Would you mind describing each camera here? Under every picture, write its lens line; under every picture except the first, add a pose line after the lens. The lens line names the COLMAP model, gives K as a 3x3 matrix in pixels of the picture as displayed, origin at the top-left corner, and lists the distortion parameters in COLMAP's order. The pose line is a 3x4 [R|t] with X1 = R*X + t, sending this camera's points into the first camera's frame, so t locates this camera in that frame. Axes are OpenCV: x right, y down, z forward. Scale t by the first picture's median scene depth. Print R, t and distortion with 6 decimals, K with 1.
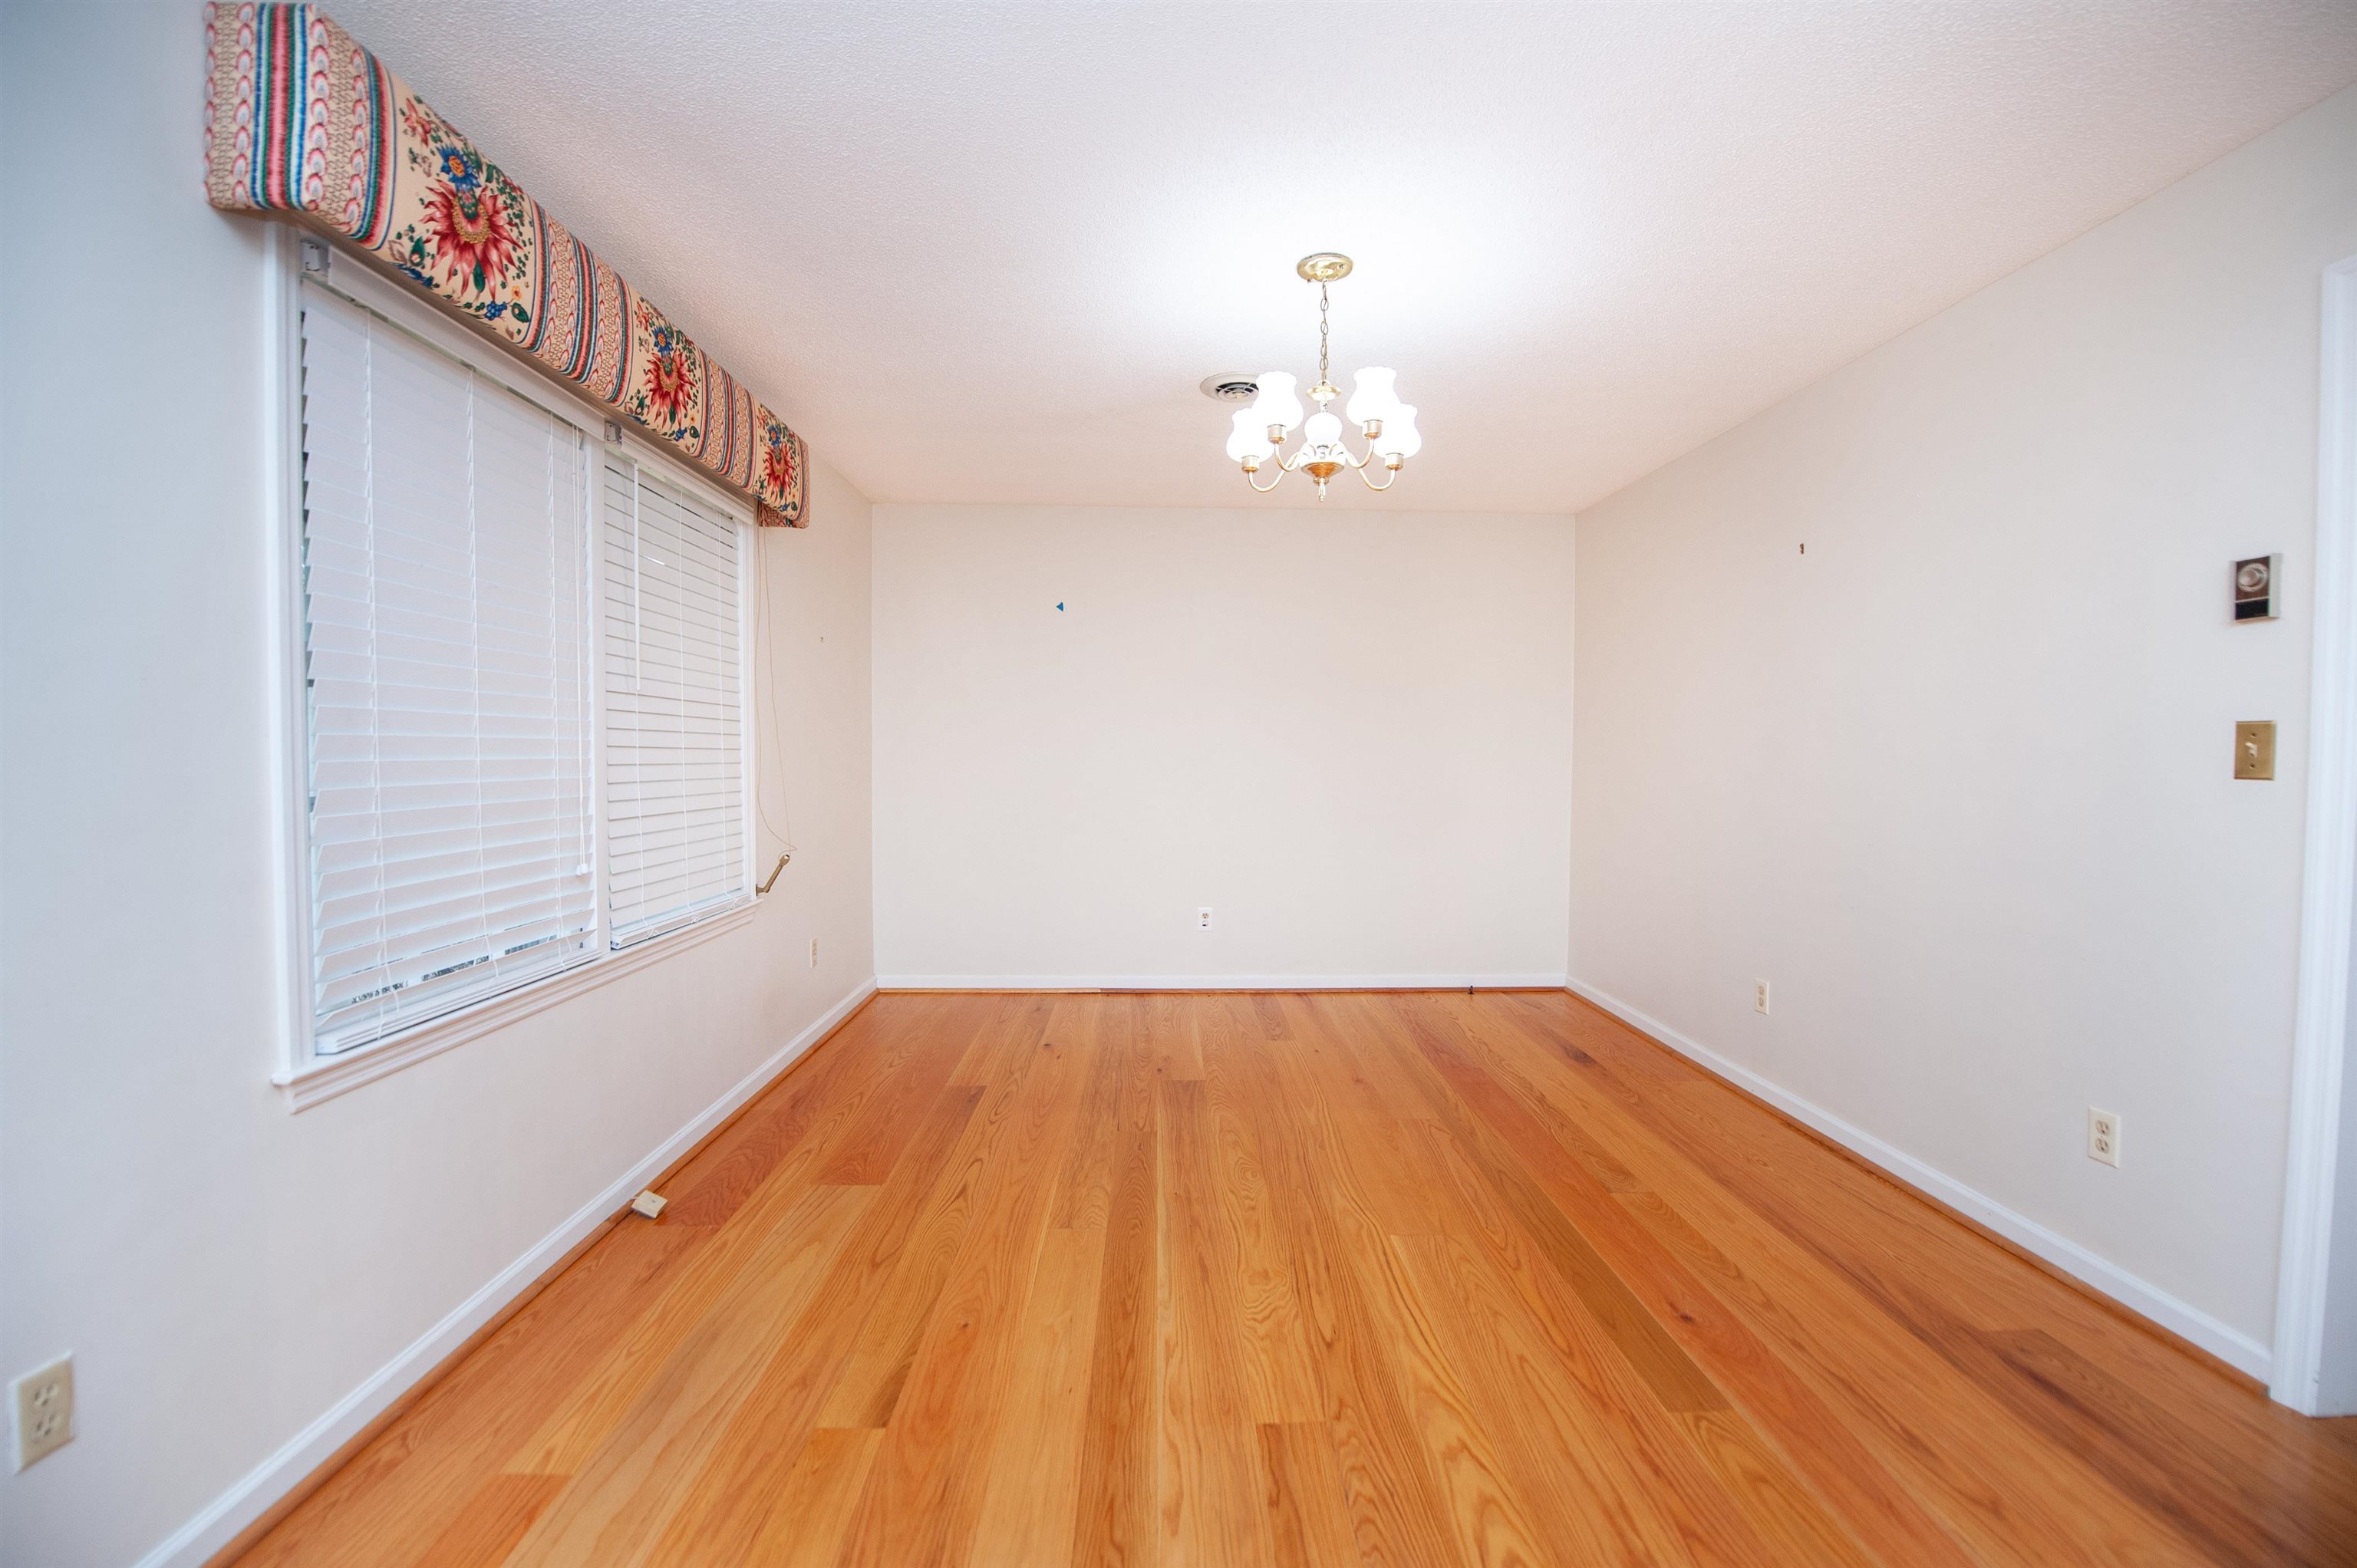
lens RADIAL K [[945.7, 0, 1187.4], [0, 945.7, 790.4], [0, 0, 1]] dist [-0.016360, -0.004522]
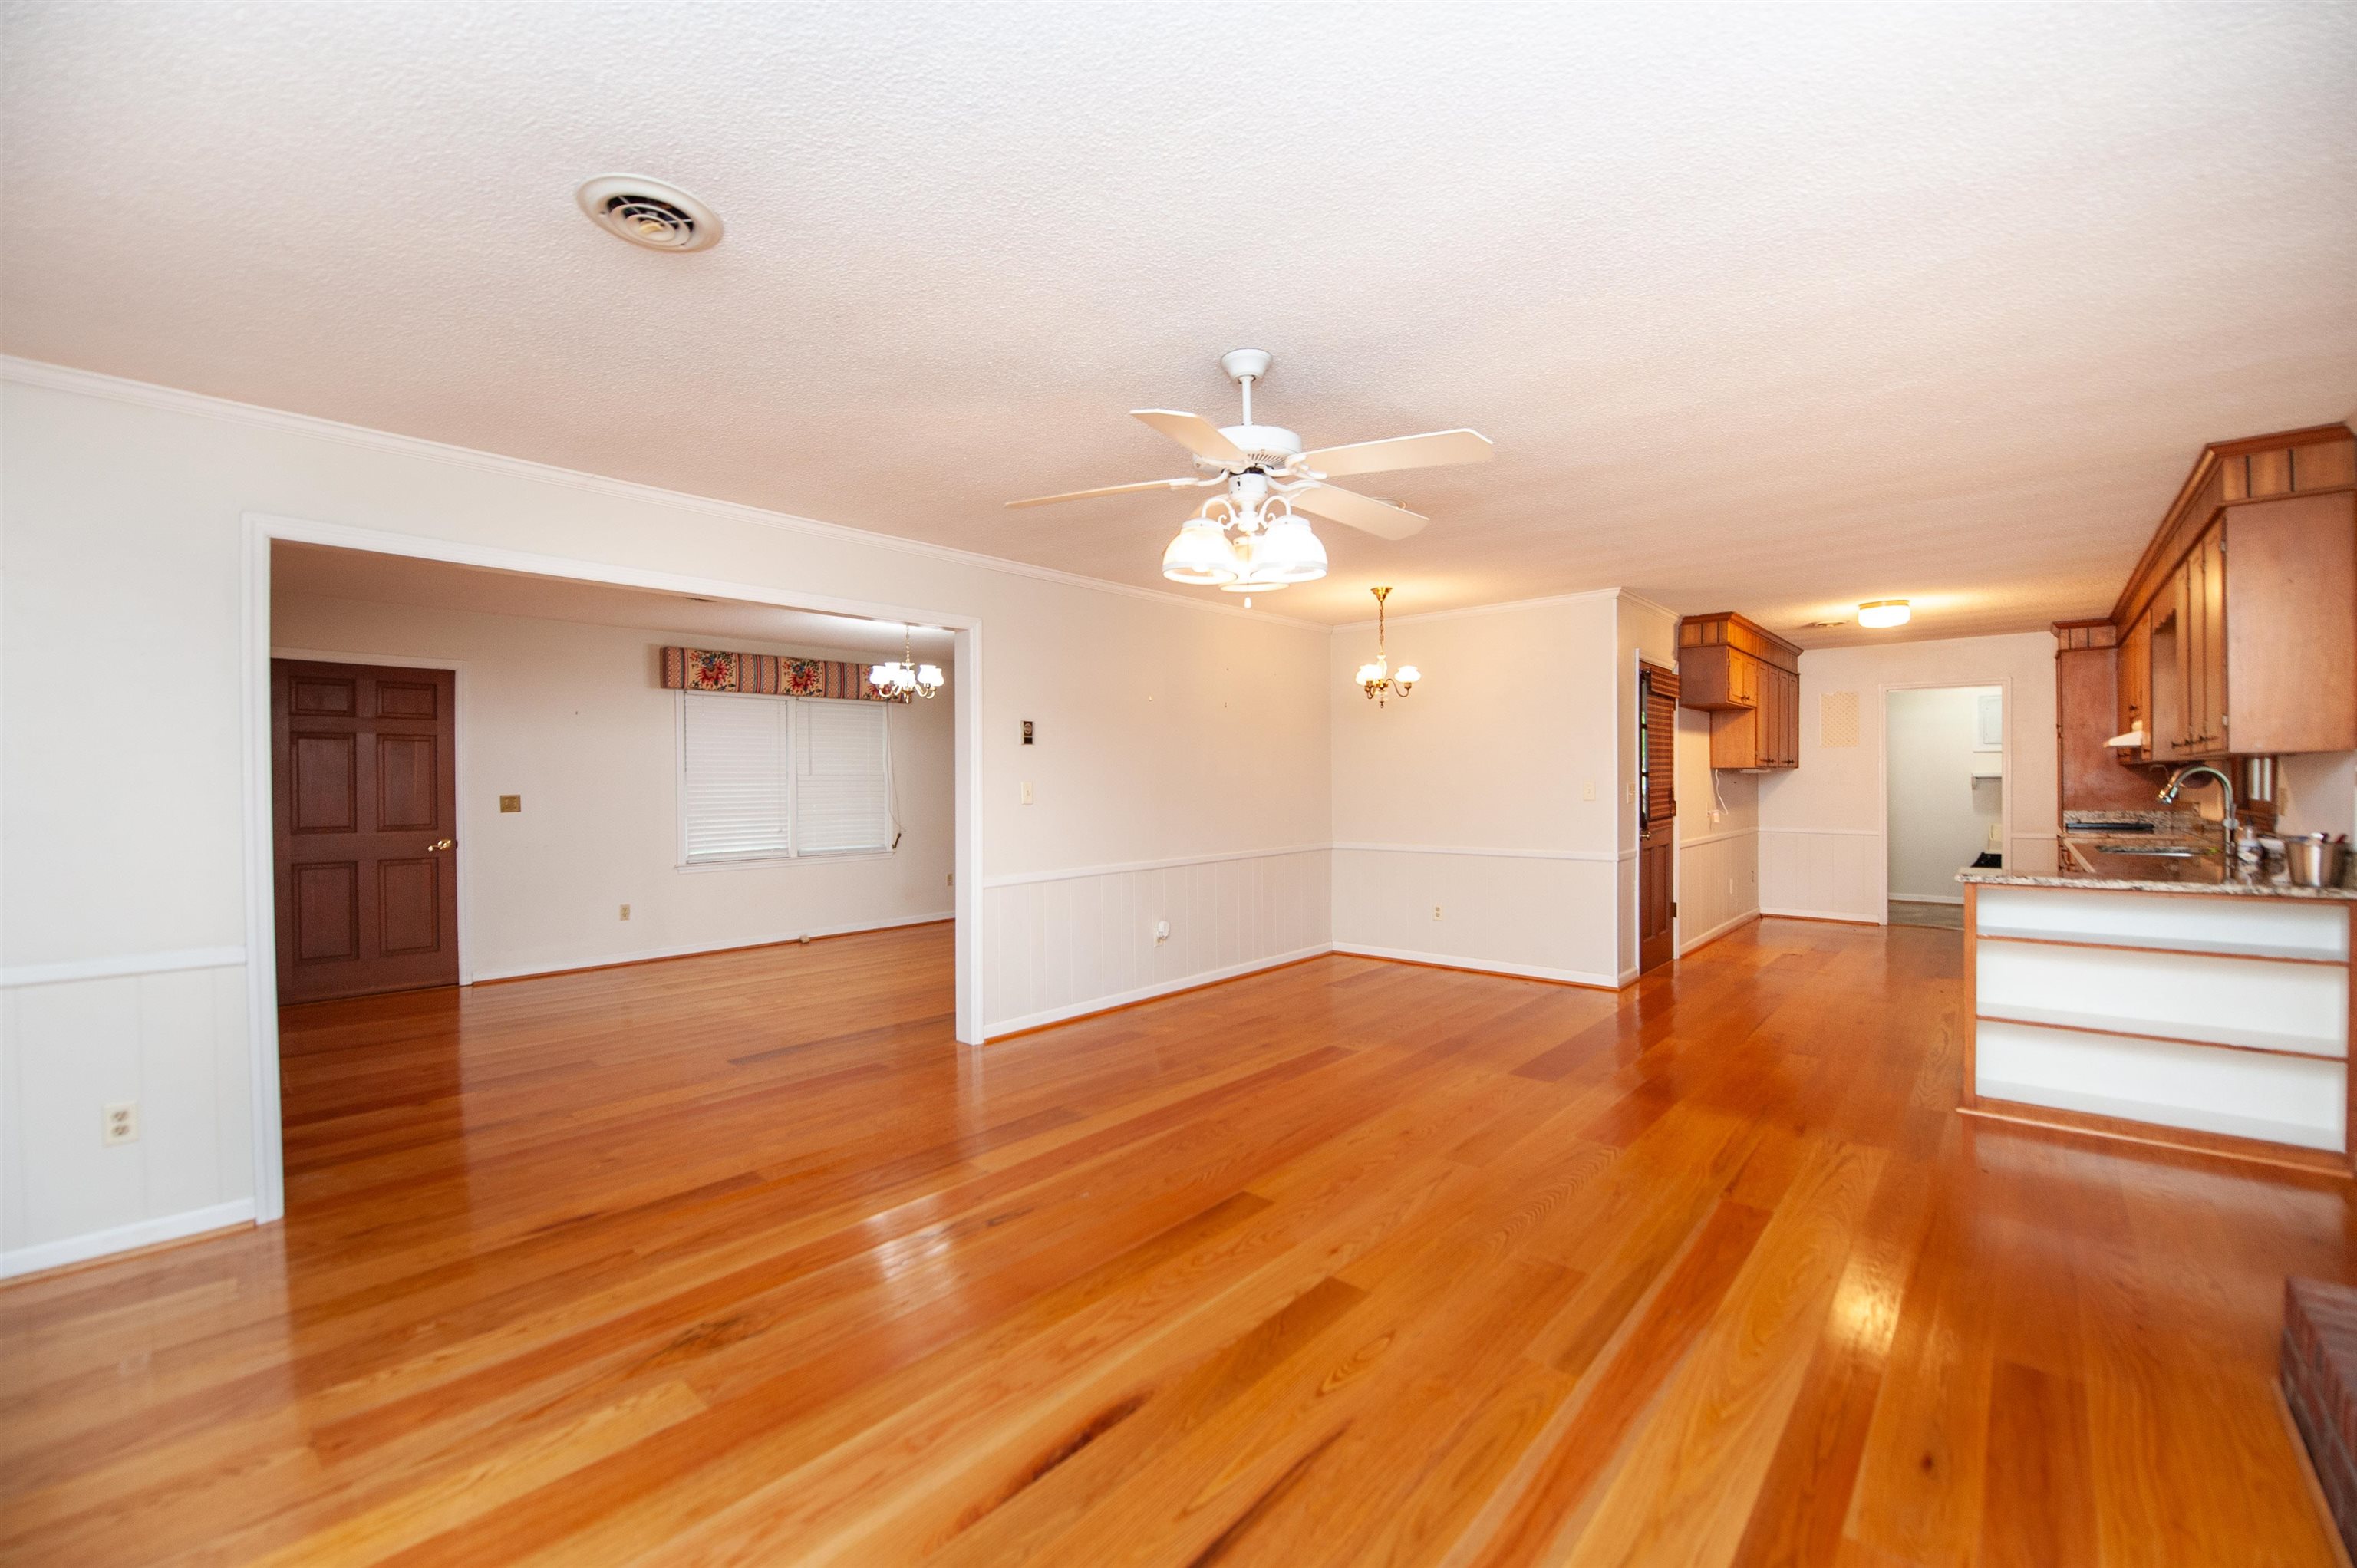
lens RADIAL K [[945.7, 0, 1187.4], [0, 945.7, 790.4], [0, 0, 1]] dist [-0.016360, -0.004522]
pose [[0.720445, 0.003172, -0.693505, 2.754774], [-0.018432, 0.999724, -0.014575, -0.032798], [0.693268, 0.023283, 0.720304, -0.425199]]
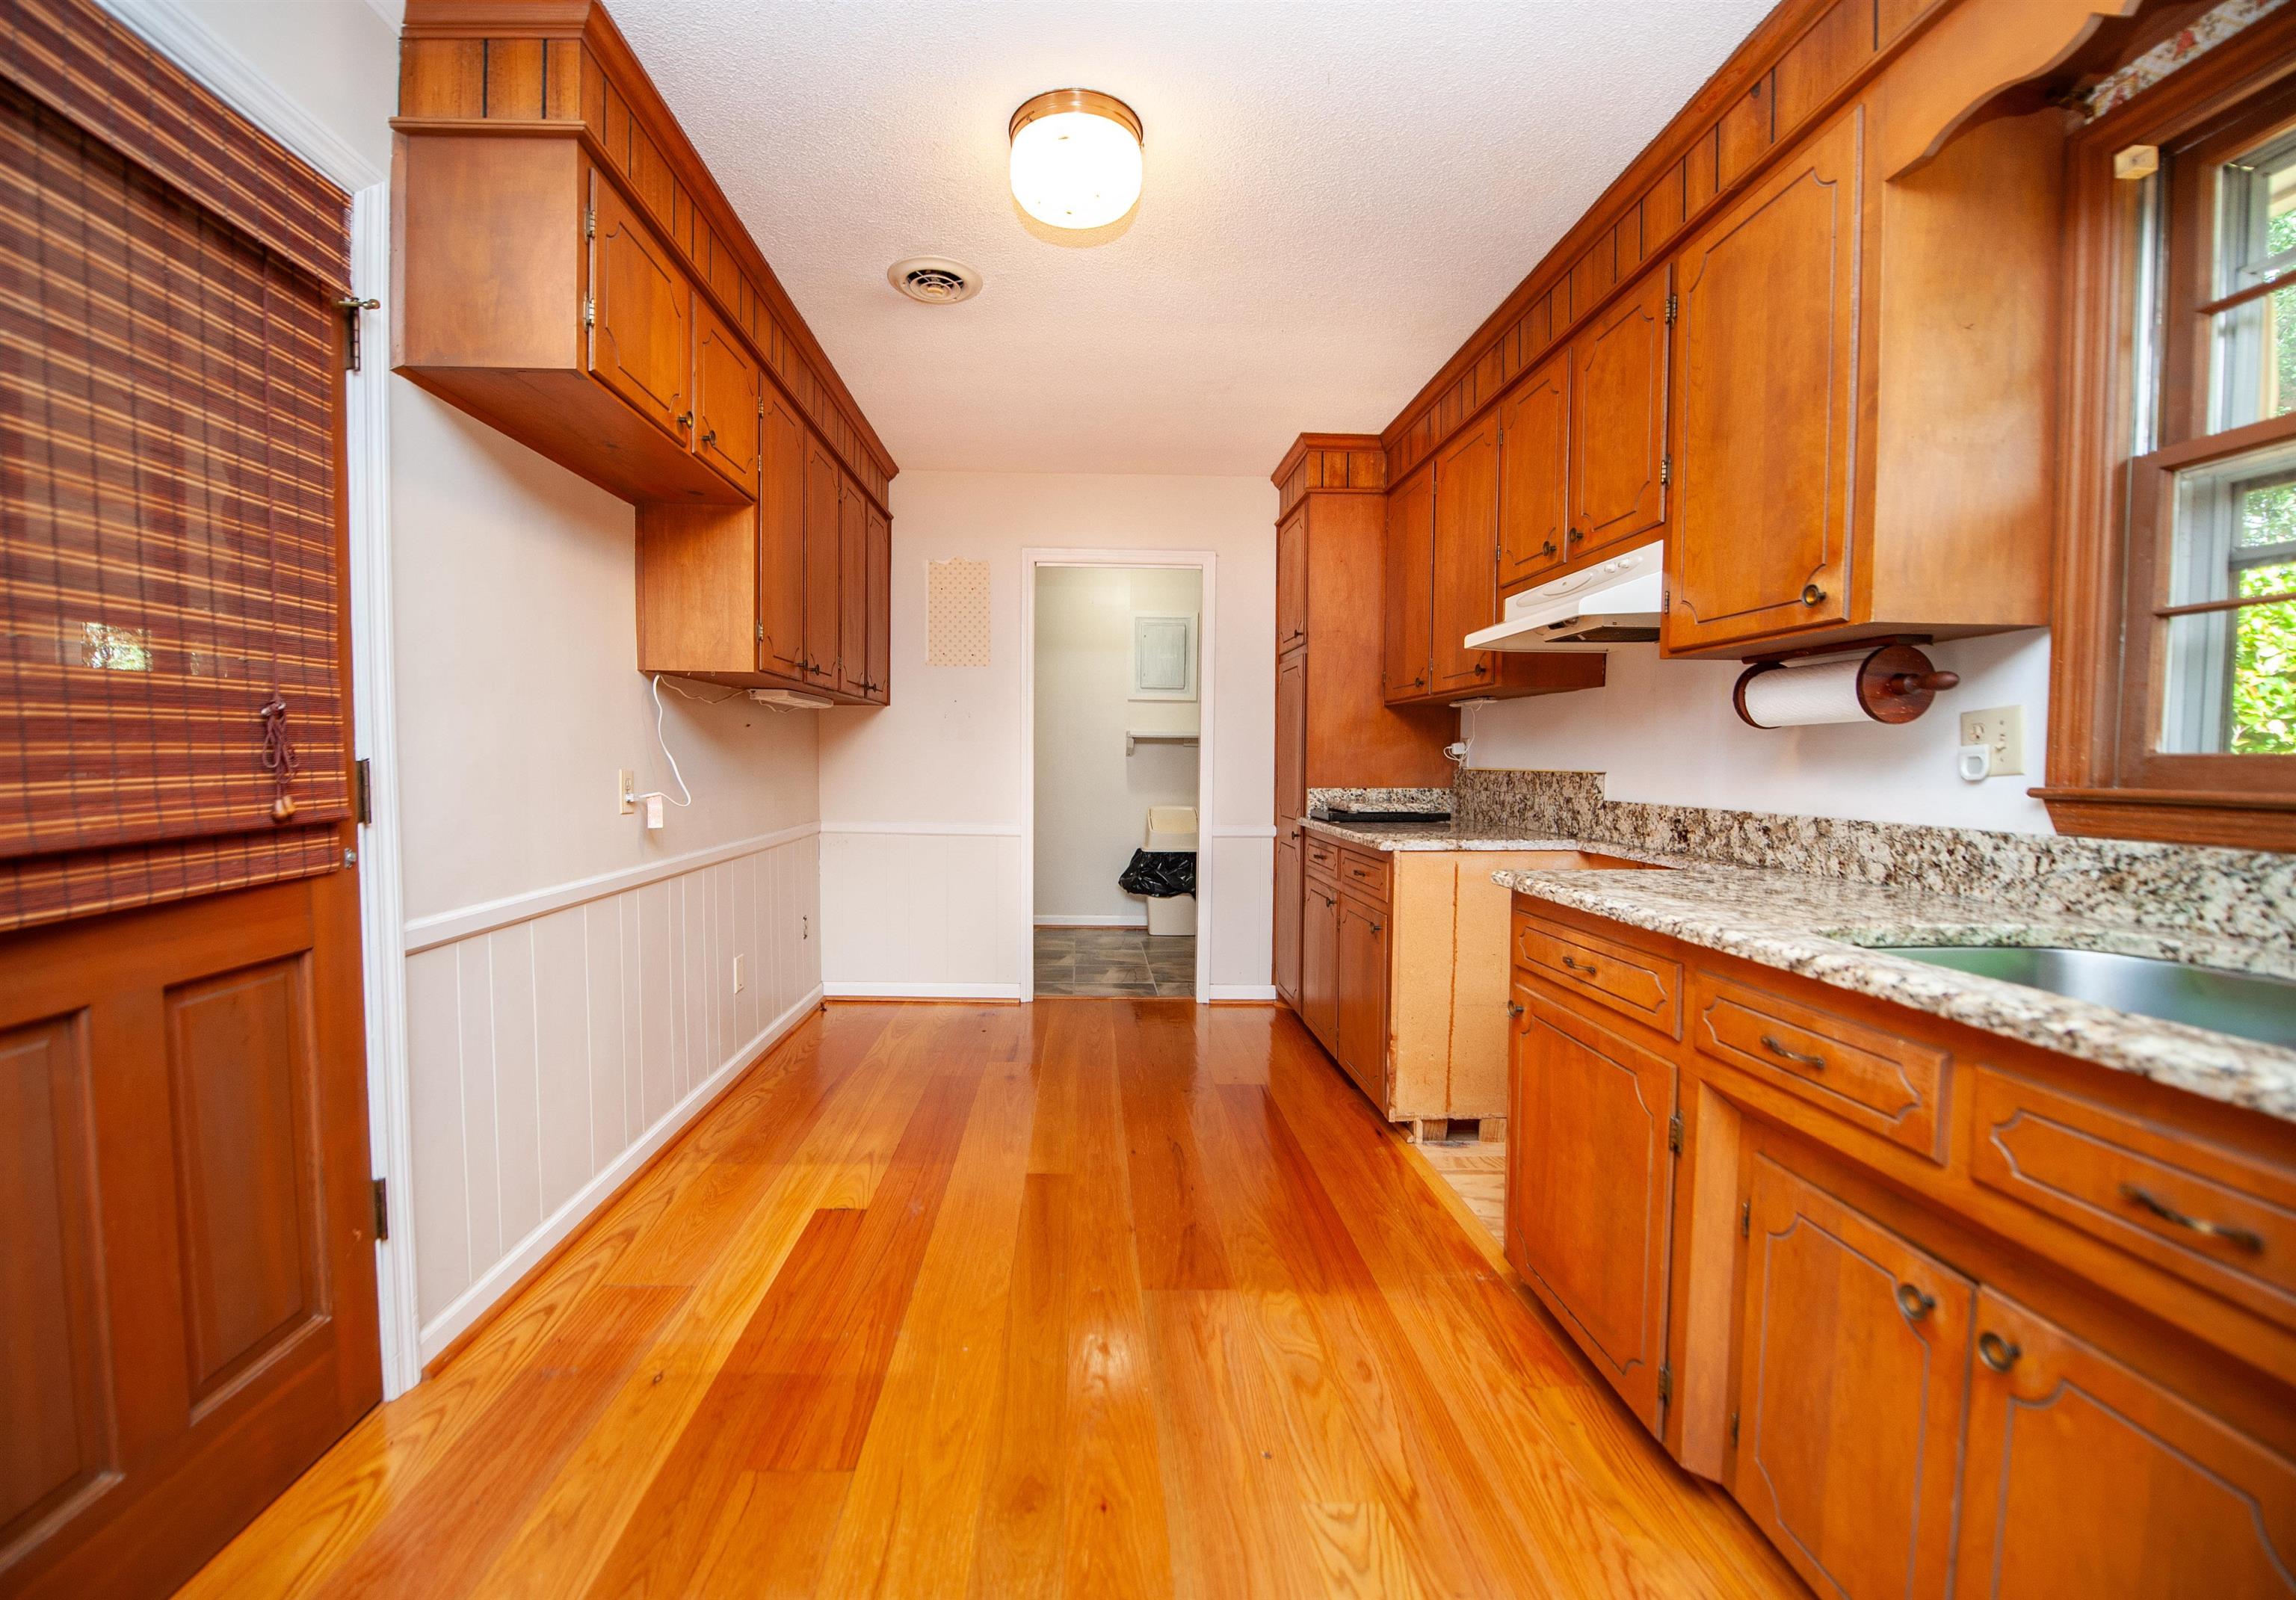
lens RADIAL K [[960.8, 0, 1119.3], [0, 960.8, 804.4], [0, 0, 1]] dist [-0.026657, -0.000047]
pose [[0.999920, 0.012208, 0.003433, 2.366909], [-0.012252, 0.999837, 0.013293, -0.053394], [-0.003270, -0.013334, 0.999906, 2.056343]]
